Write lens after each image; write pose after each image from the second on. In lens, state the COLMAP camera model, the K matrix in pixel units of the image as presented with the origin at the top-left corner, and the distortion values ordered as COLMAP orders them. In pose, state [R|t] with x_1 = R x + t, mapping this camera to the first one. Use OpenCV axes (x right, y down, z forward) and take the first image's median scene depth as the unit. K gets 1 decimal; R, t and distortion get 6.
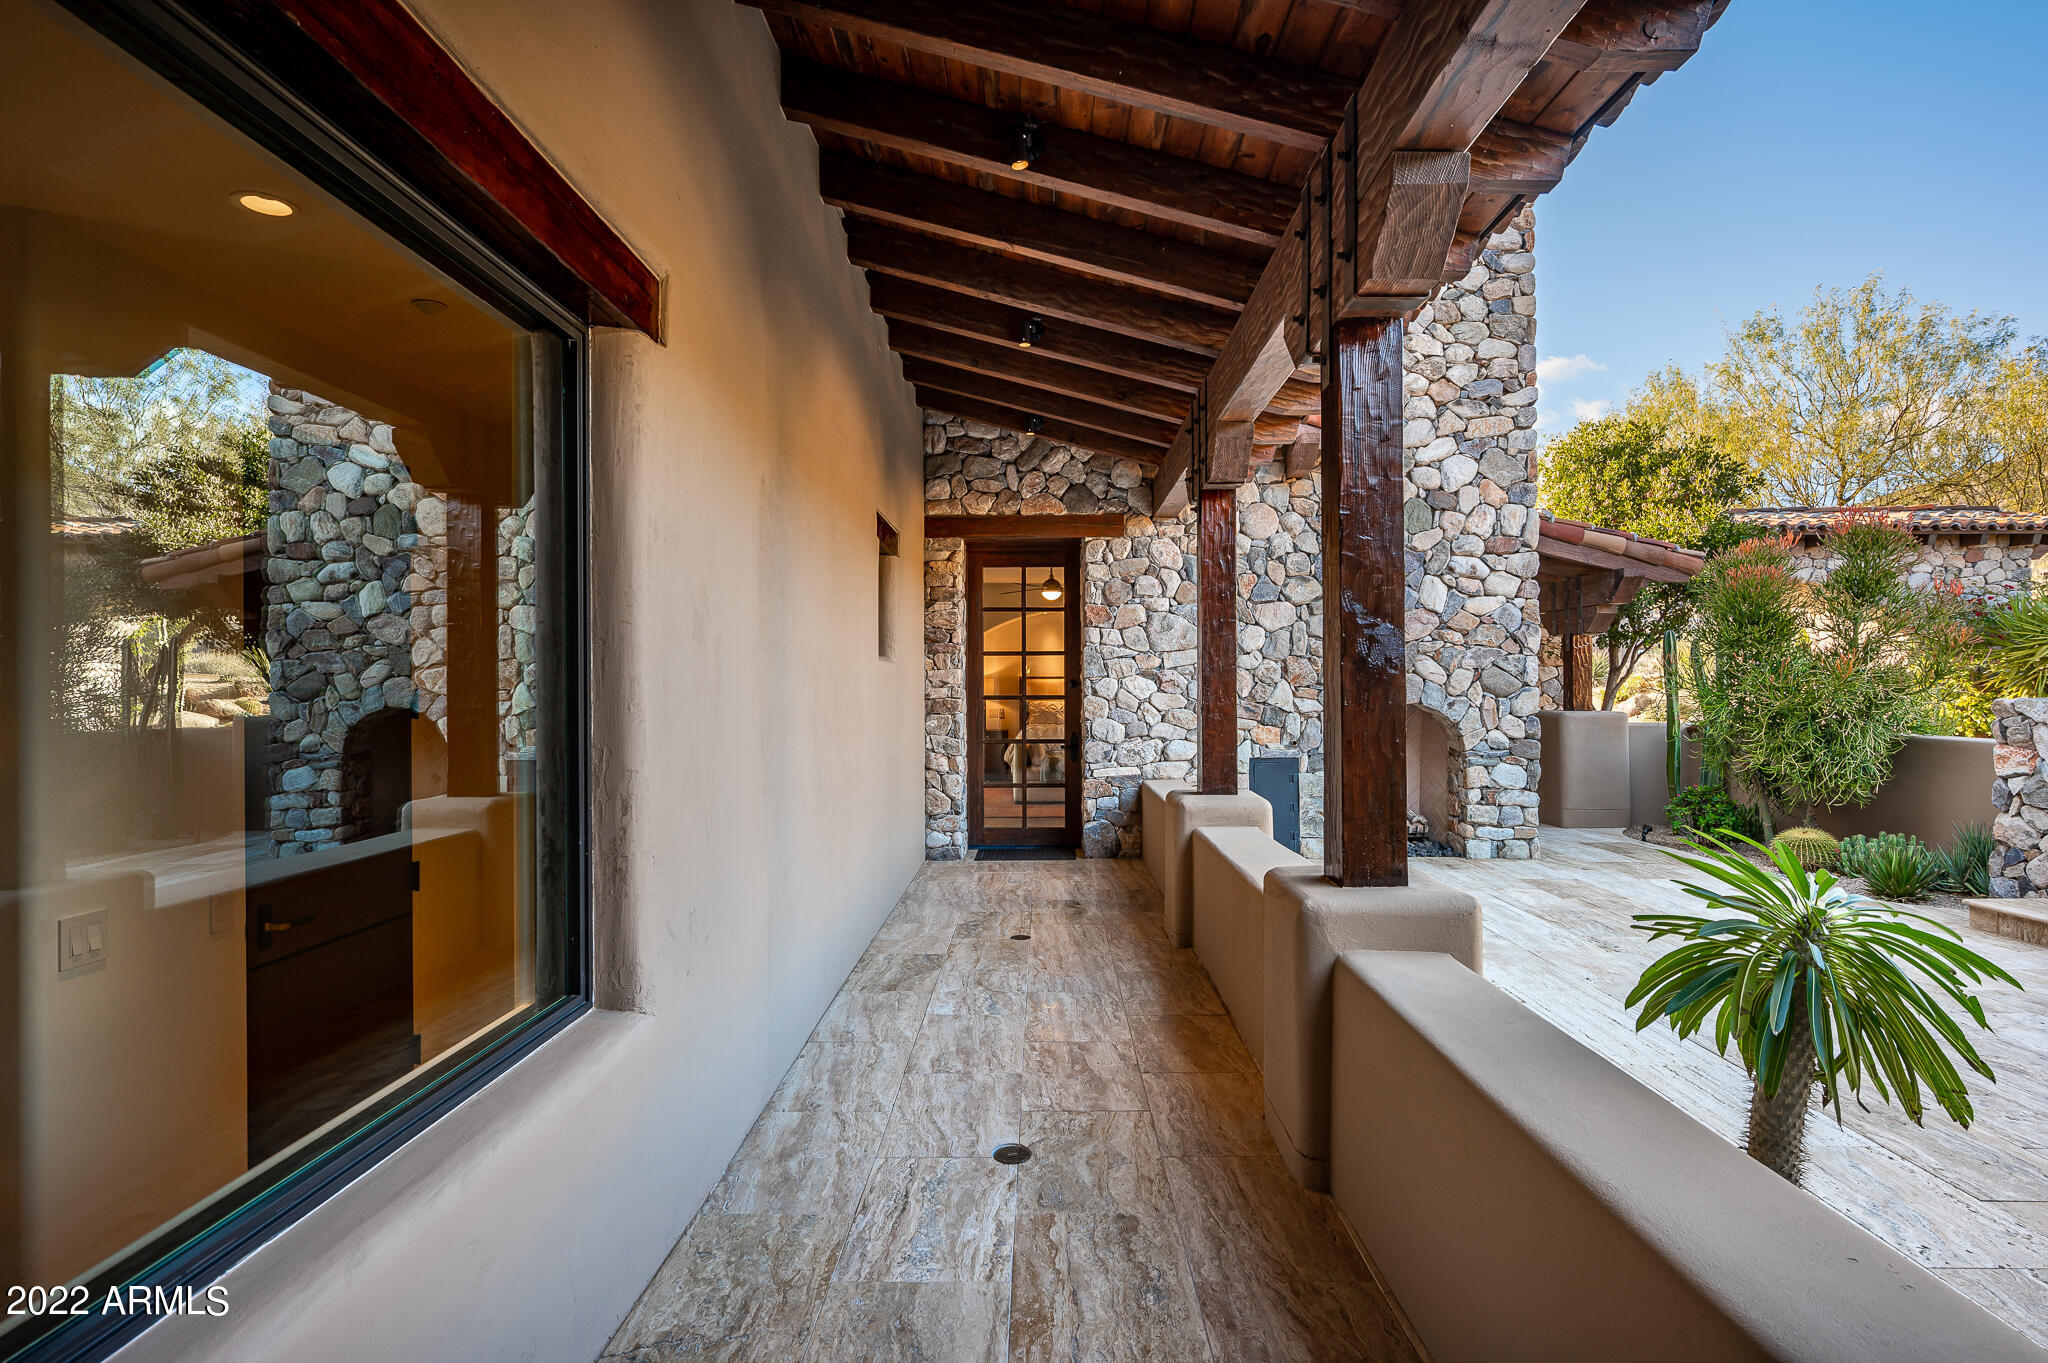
lens RADIAL K [[1084.3, 0, 1029.8], [0, 1084.3, 689.4], [0, 0, 1]] dist [0.007324, -0.000198]
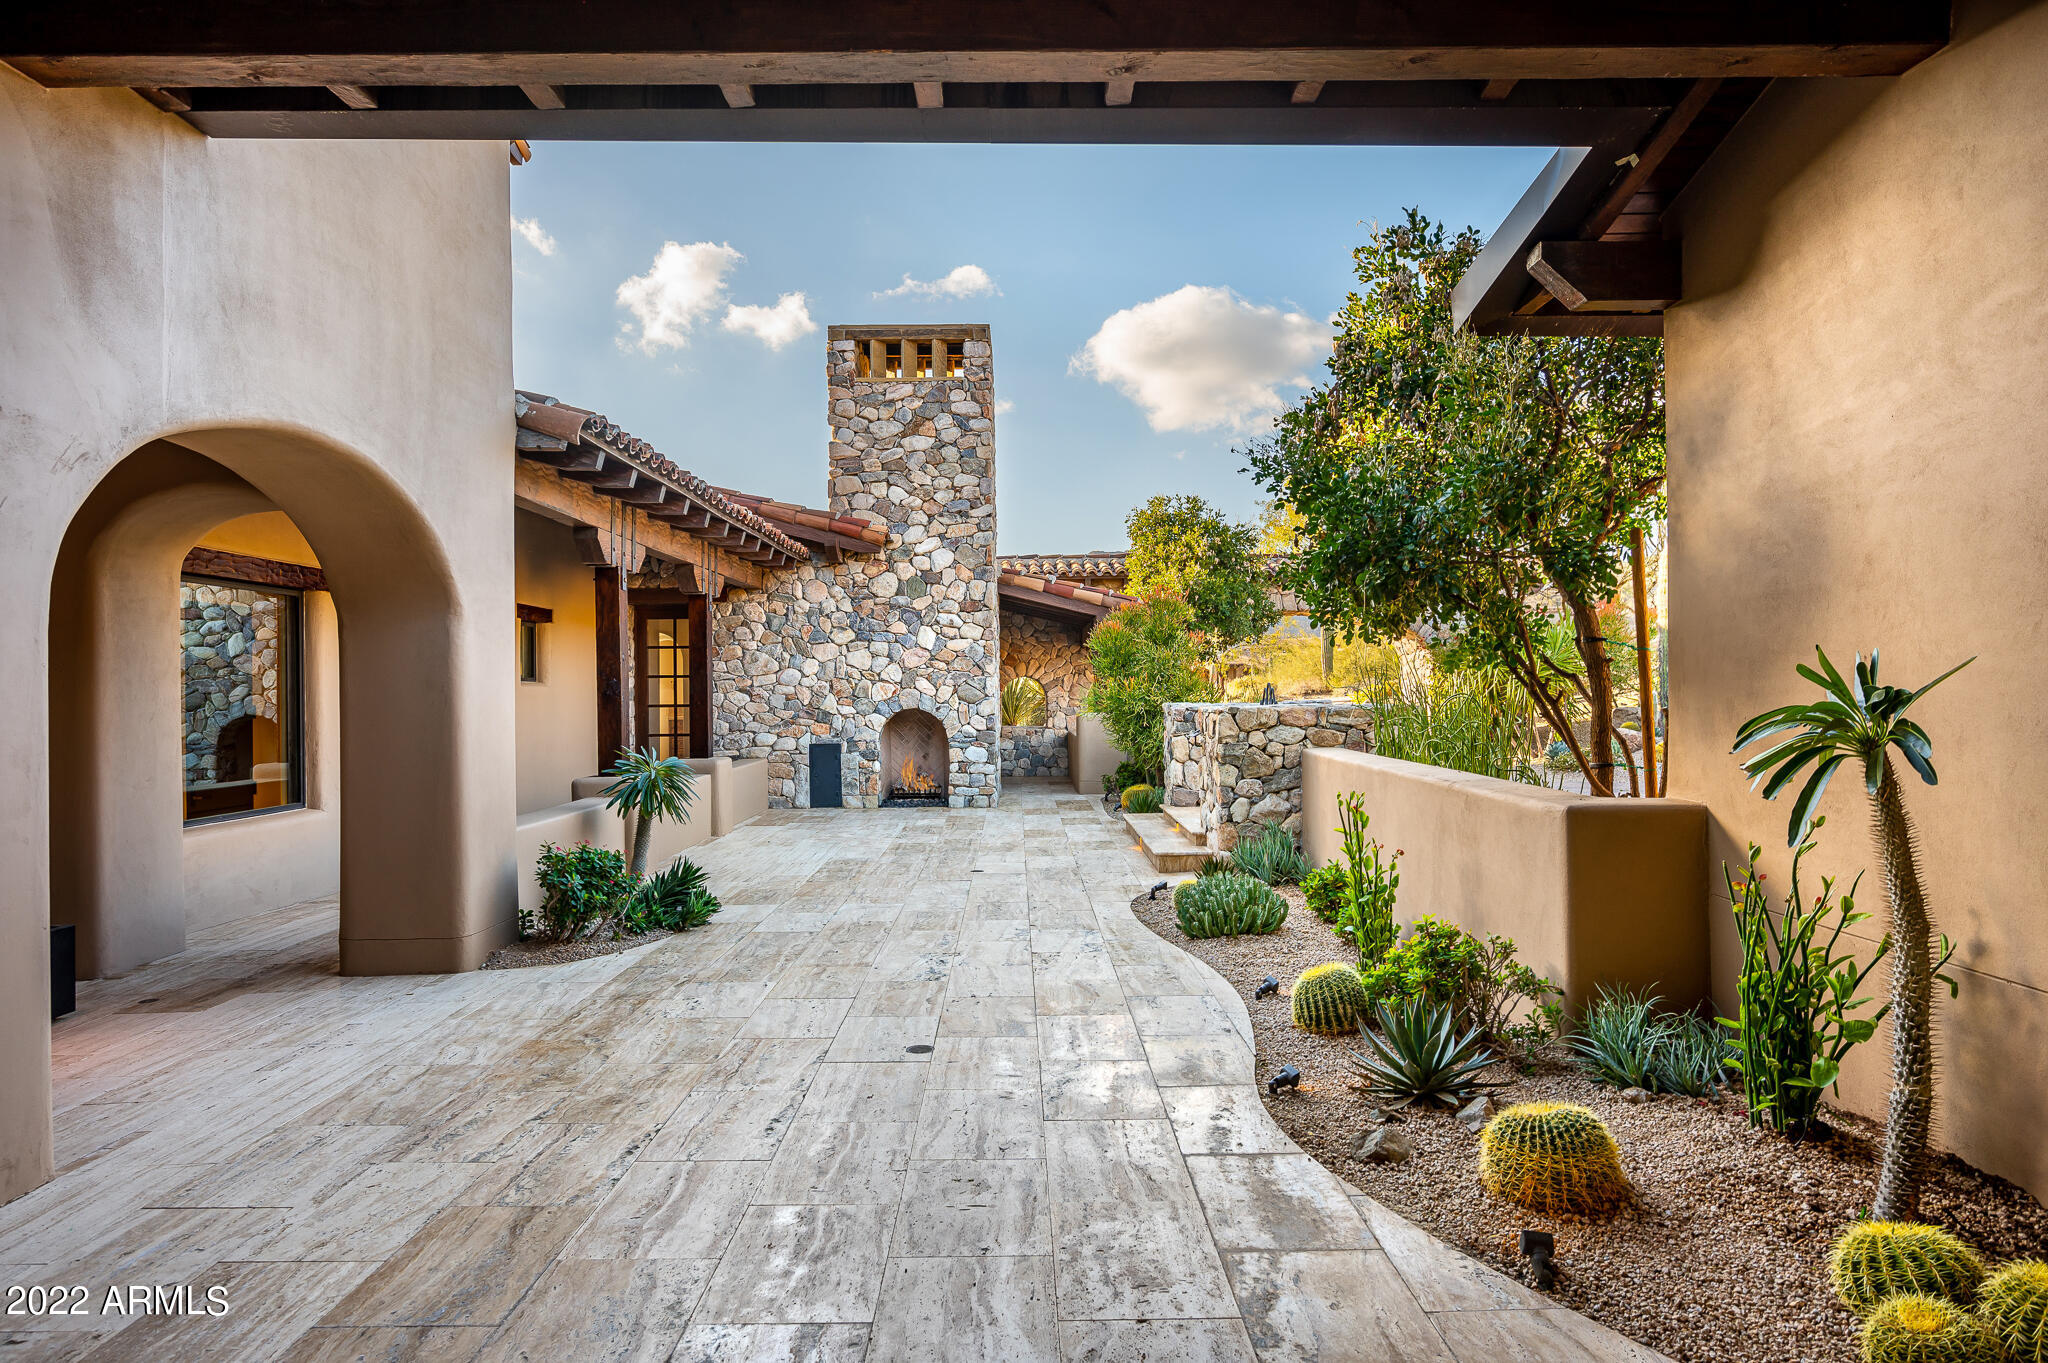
lens RADIAL K [[1230.0, 0, 1020.8], [0, 1230.0, 686.1], [0, 0, 1]] dist [0.005014, -0.005685]
pose [[0.999808, -0.006493, 0.018478, 0.473259], [0.006660, 0.999937, -0.008996, -0.001743], [-0.018419, 0.009117, 0.999789, -0.763402]]
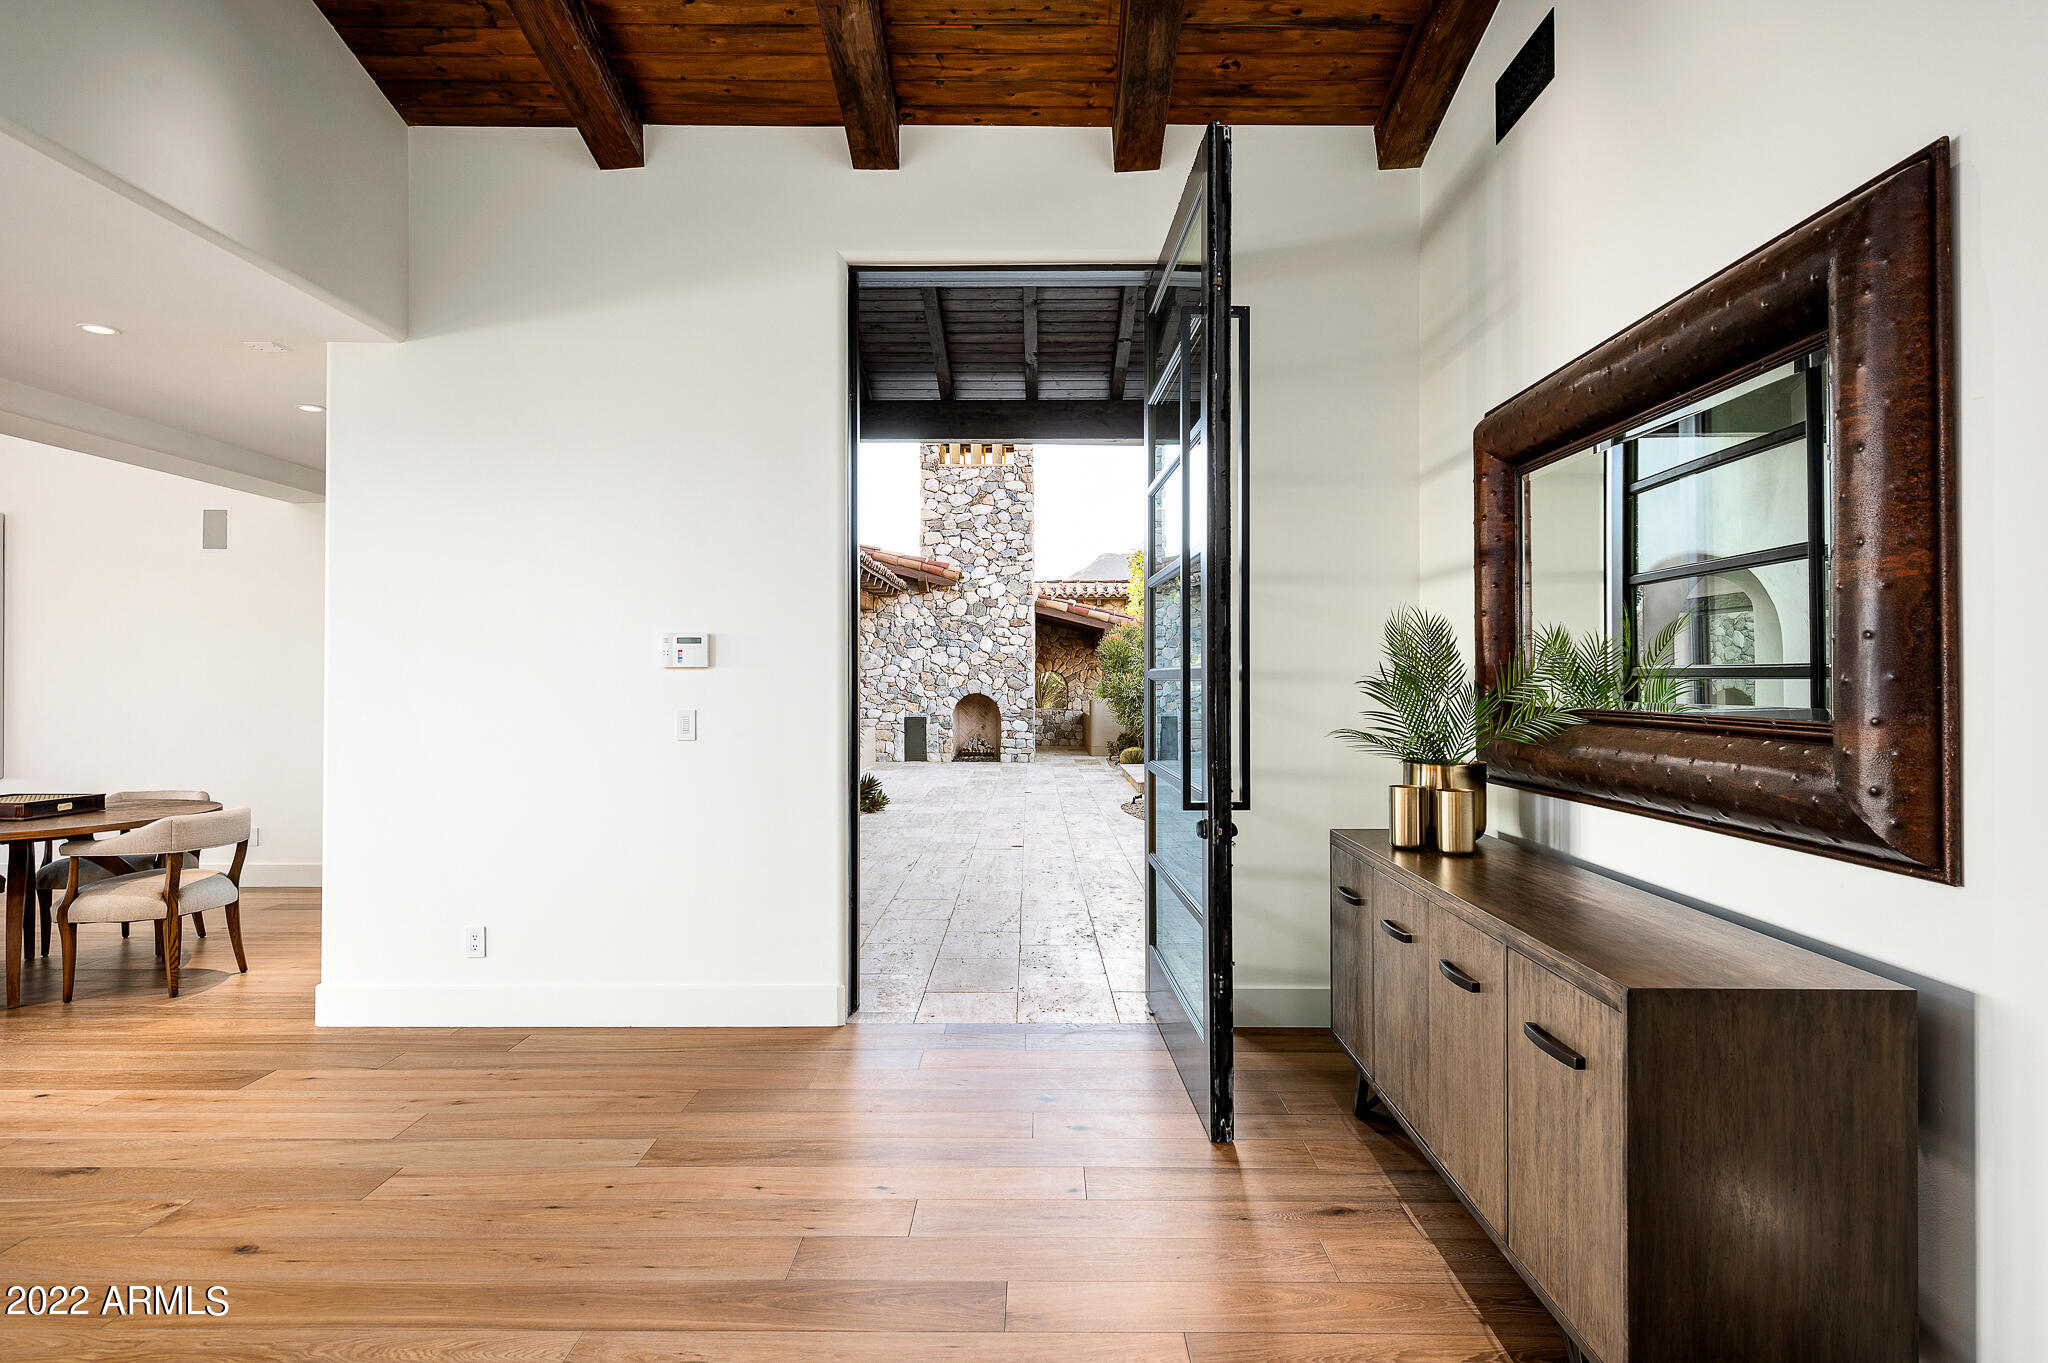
lens RADIAL K [[1084.3, 0, 1022.9], [0, 1084.3, 670.8], [0, 0, 1]] dist [0.007324, -0.000198]
pose [[0.999990, 0.003748, 0.002527, 0.441552], [-0.003709, 0.999875, -0.015364, 0.001071], [-0.002584, 0.015354, 0.999879, -1.241120]]
